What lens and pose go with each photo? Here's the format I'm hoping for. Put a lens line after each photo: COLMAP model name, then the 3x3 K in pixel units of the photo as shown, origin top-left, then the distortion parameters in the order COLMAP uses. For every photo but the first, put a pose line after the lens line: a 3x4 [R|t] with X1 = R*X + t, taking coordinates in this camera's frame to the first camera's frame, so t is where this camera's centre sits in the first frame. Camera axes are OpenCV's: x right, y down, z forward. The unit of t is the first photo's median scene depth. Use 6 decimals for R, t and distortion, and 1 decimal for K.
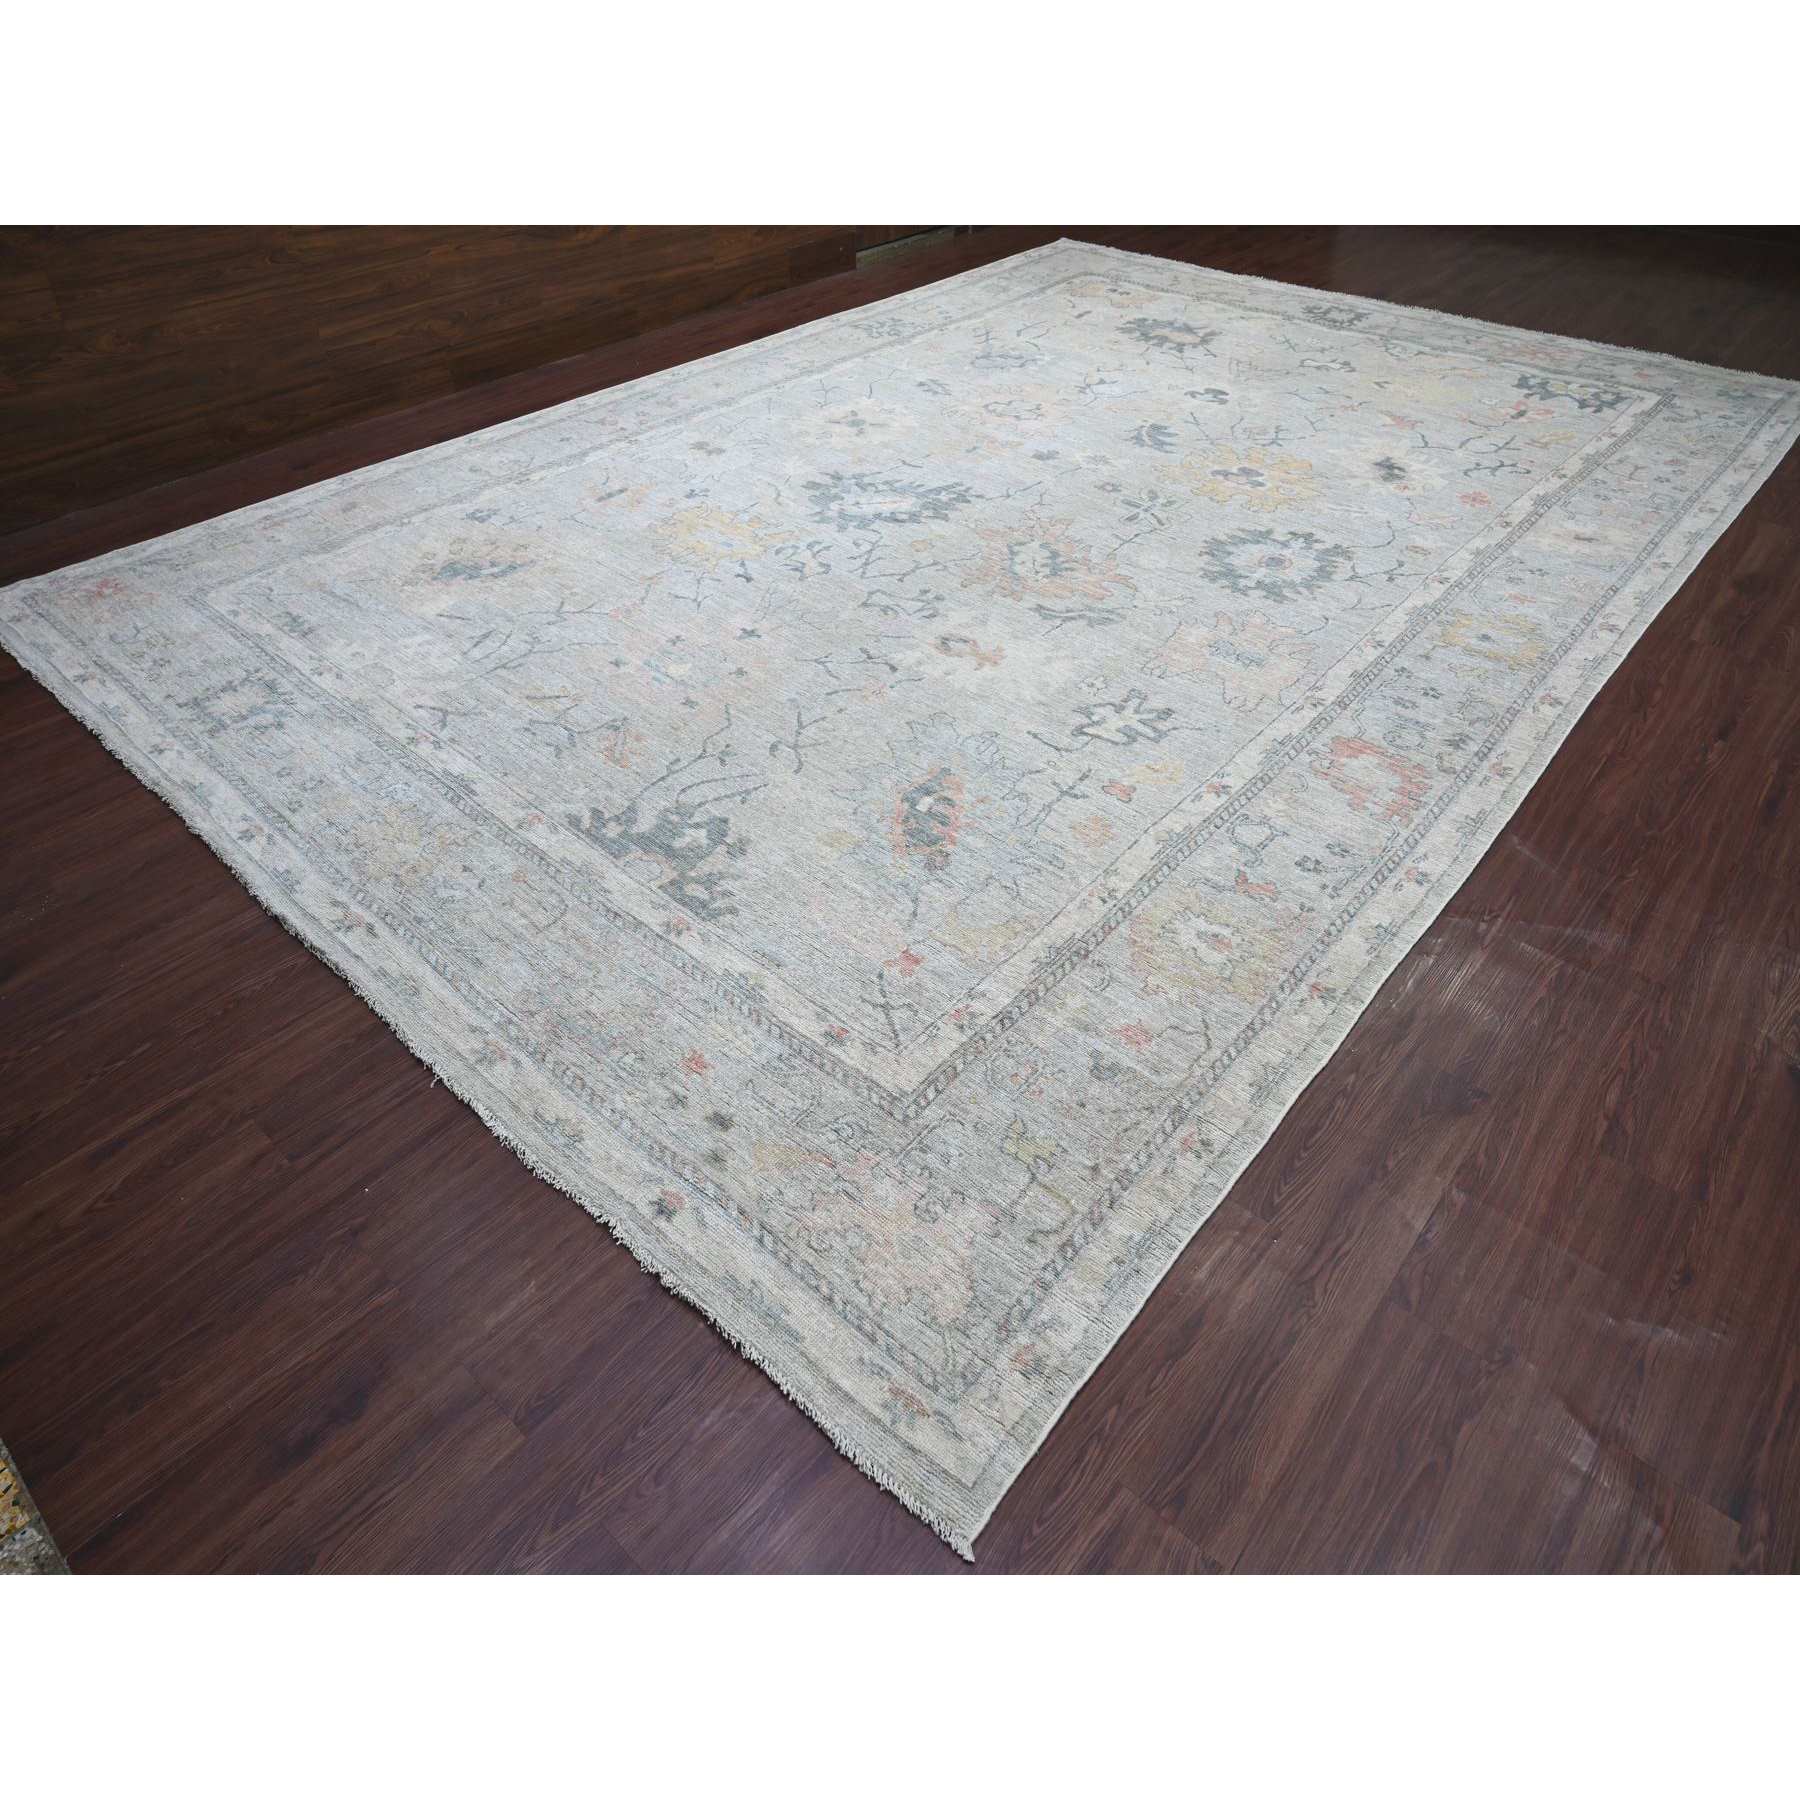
lens RADIAL K [[1094.3, 0, 900.0], [0, 1094.3, 900.0], [0, 0, 1]] dist [-0.007570, -0.000825]
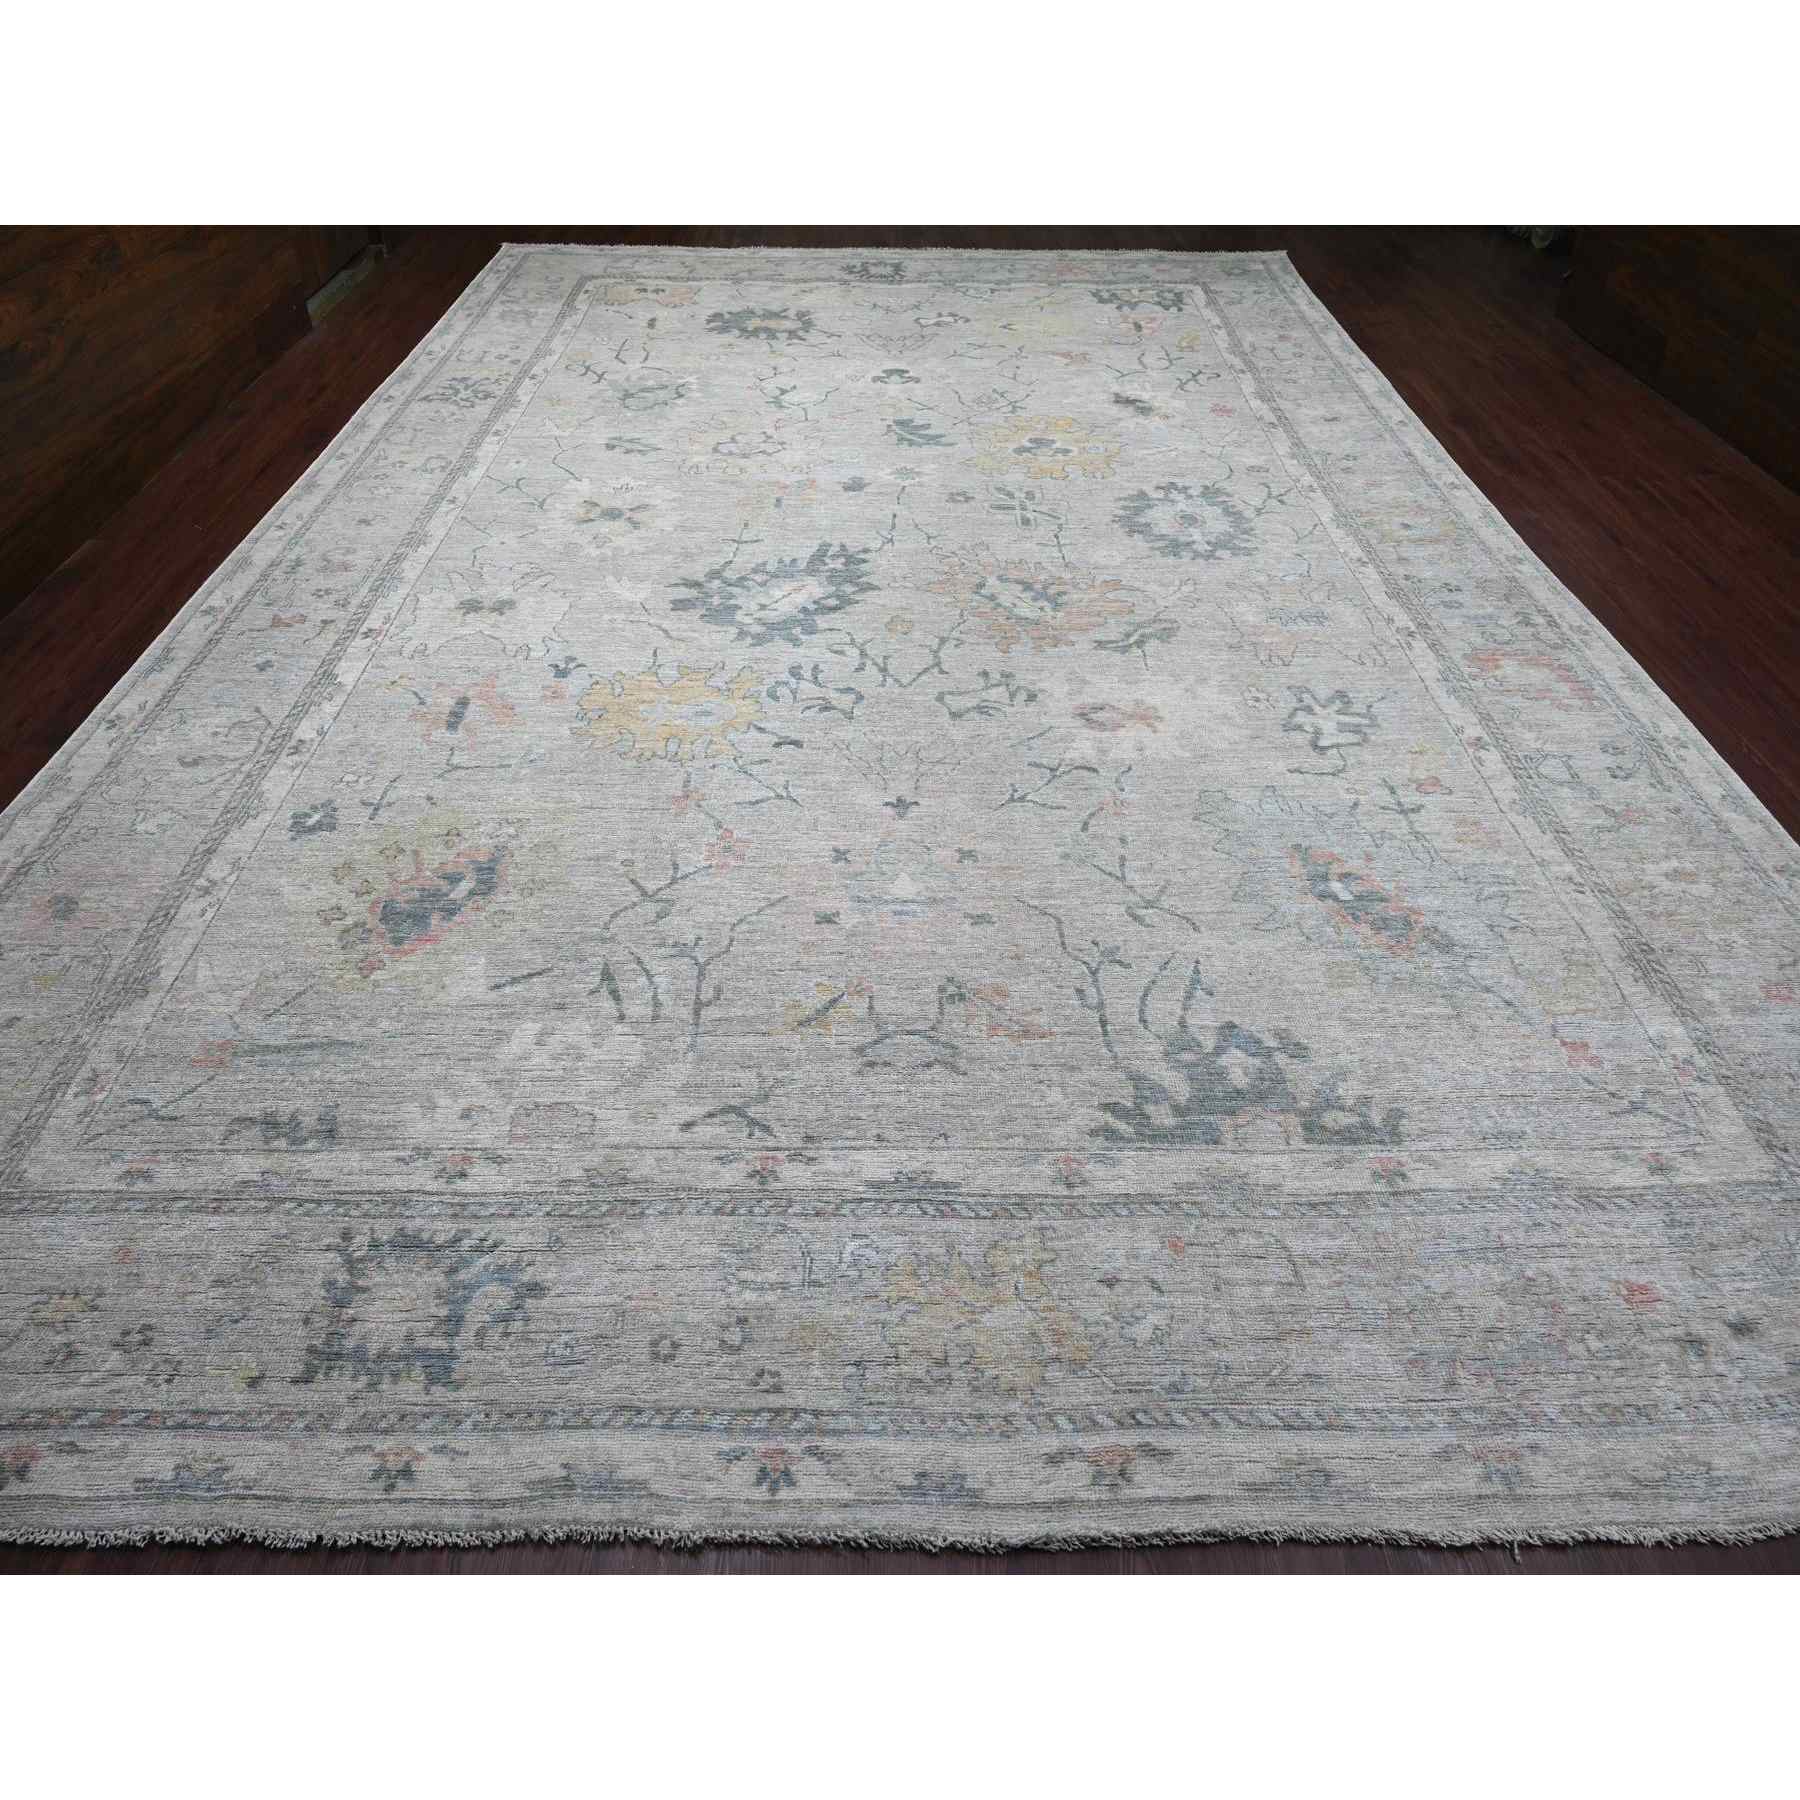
lens RADIAL K [[1094.3, 0, 900.0], [0, 1094.3, 900.0], [0, 0, 1]] dist [-0.007570, -0.000825]
pose [[0.742541, -0.461678, 0.485270, -0.582499], [0.447691, 0.880982, 0.153112, -0.326322], [-0.498203, 0.103559, 0.860854, 0.374127]]
